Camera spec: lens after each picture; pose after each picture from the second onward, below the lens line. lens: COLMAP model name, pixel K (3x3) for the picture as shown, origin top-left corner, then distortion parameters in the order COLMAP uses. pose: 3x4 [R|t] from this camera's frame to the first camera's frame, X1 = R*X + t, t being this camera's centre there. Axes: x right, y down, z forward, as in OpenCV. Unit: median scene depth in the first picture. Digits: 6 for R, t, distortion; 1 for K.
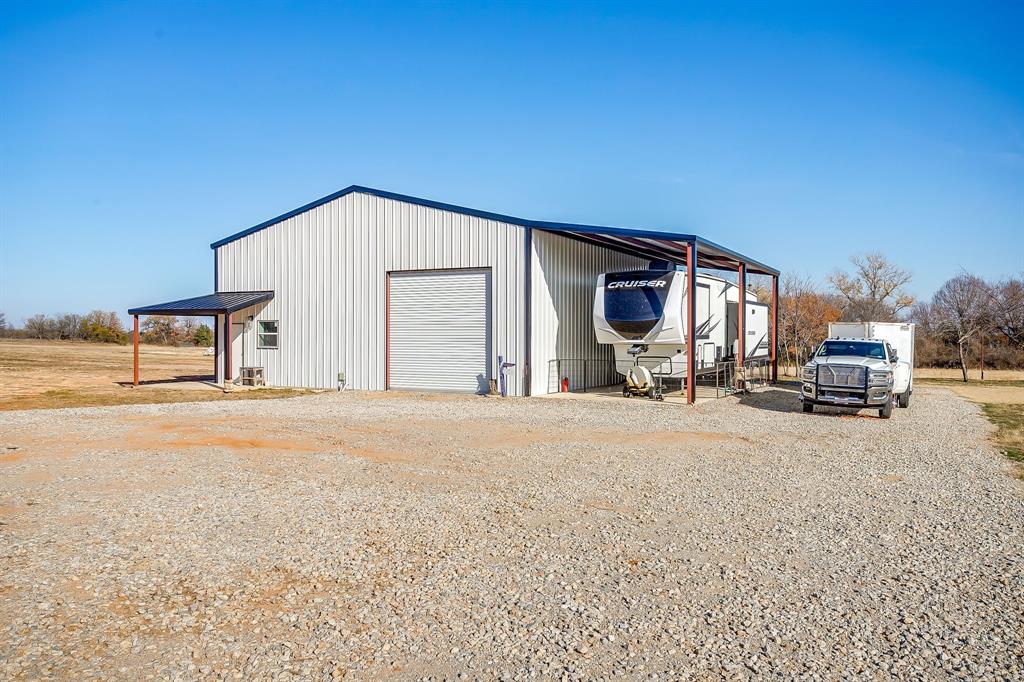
lens RADIAL K [[802.2, 0, 510.0], [0, 802.2, 338.0], [0, 0, 1]] dist [0.009032, 0.002740]
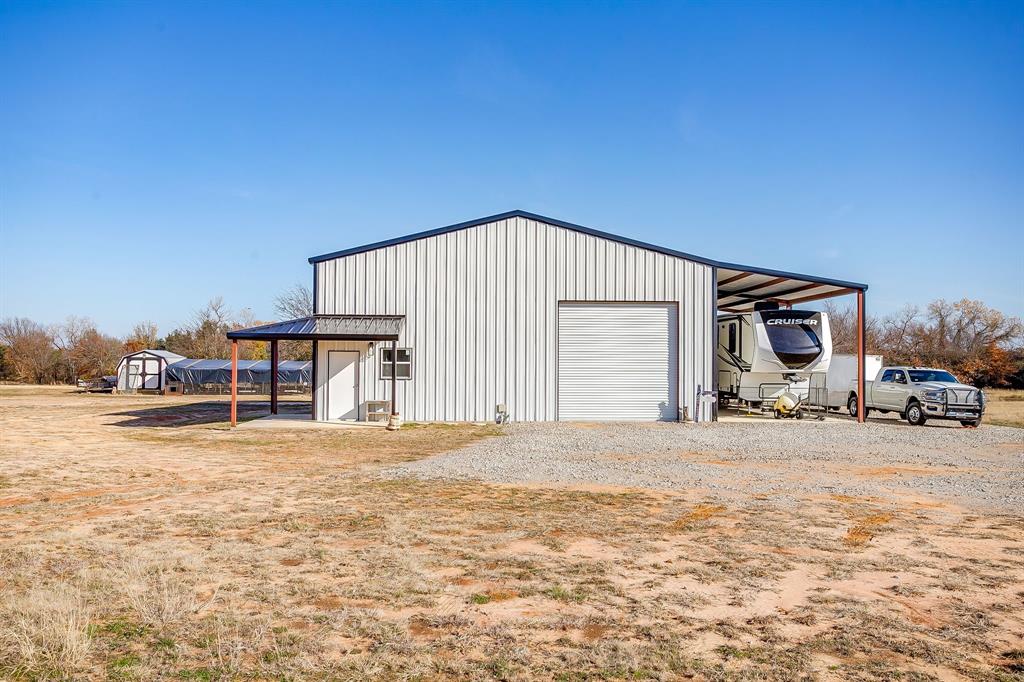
lens RADIAL K [[802.2, 0, 510.3], [0, 802.2, 346.2], [0, 0, 1]] dist [0.009032, 0.002740]
pose [[0.865247, 0.010952, 0.501226, -0.703744], [-0.001322, 0.999808, -0.019564, -0.007485], [-0.501344, 0.016266, 0.865095, 0.174893]]
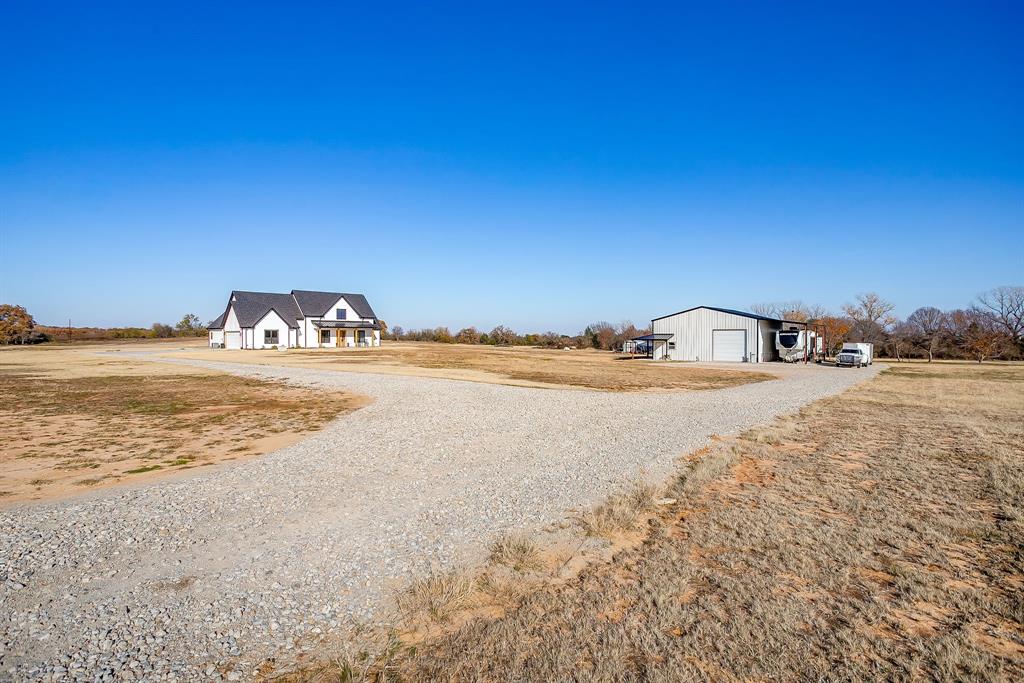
lens RADIAL K [[496.9, 0, 517.6], [0, 496.9, 346.3], [0, 0, 1]] dist [-0.005989, 0.000180]
pose [[0.980009, 0.004615, -0.198902, -0.586729], [-0.001622, 0.999883, 0.015206, -0.037747], [0.198949, -0.014579, 0.979901, -1.453156]]
